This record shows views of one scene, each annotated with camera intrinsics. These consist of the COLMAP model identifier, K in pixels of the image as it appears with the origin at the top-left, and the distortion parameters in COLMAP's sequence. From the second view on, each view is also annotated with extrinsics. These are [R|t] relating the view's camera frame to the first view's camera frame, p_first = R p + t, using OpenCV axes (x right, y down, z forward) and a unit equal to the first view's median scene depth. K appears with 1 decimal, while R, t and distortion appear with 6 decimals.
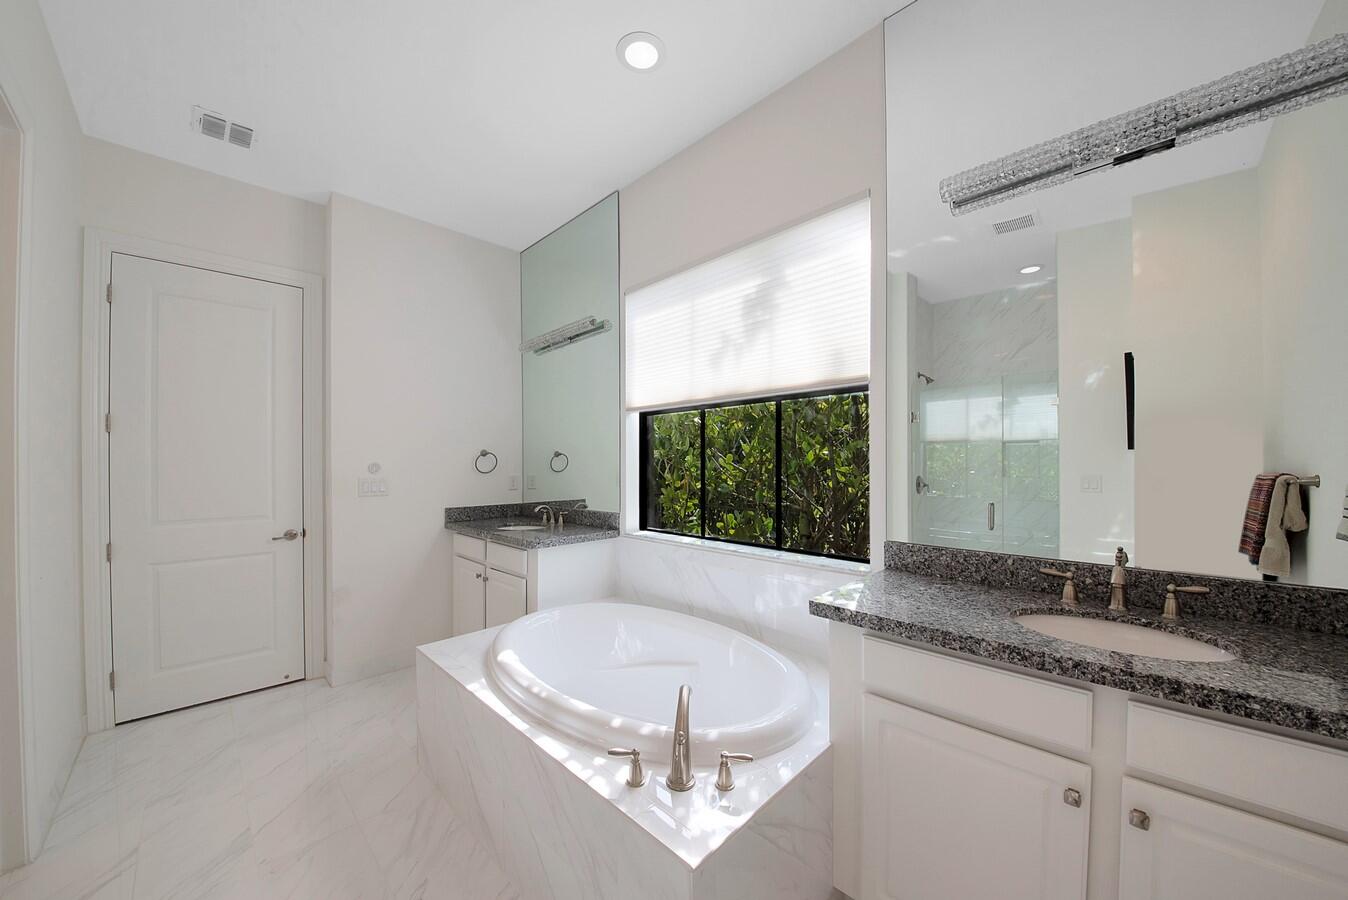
lens RADIAL K [[480.5, 0, 703.7], [0, 480.5, 466.6], [0, 0, 1]] dist [-0.035208, -0.000013]
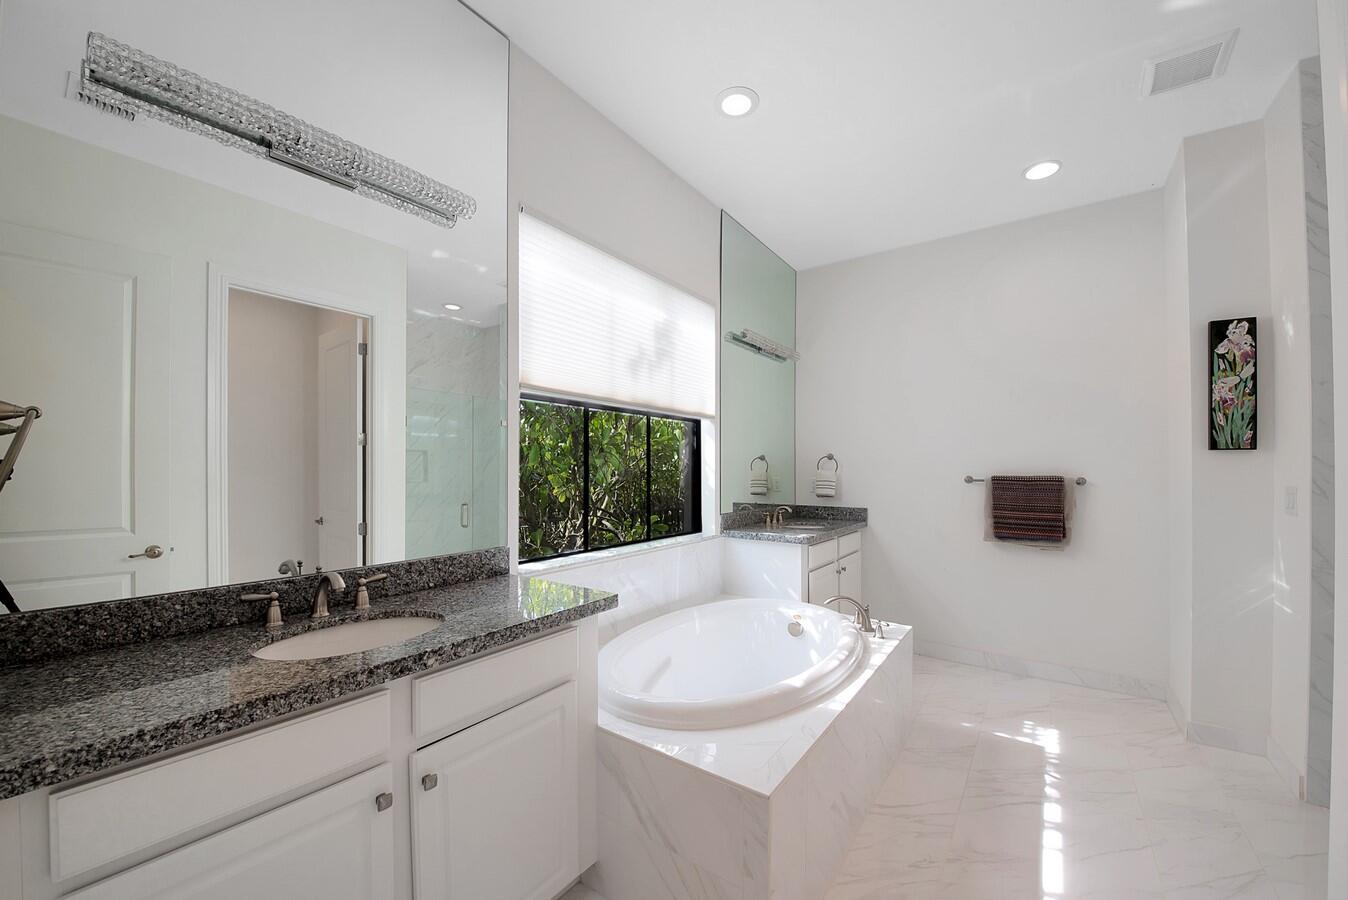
lens RADIAL K [[546.4, 0, 683.2], [0, 546.4, 460.7], [0, 0, 1]] dist [-0.001247, -0.000374]
pose [[-0.156807, 0.019952, 0.987428, -0.869632], [0.013582, 0.999745, -0.018044, 0.003856], [-0.987536, 0.010581, -0.157038, 0.848531]]
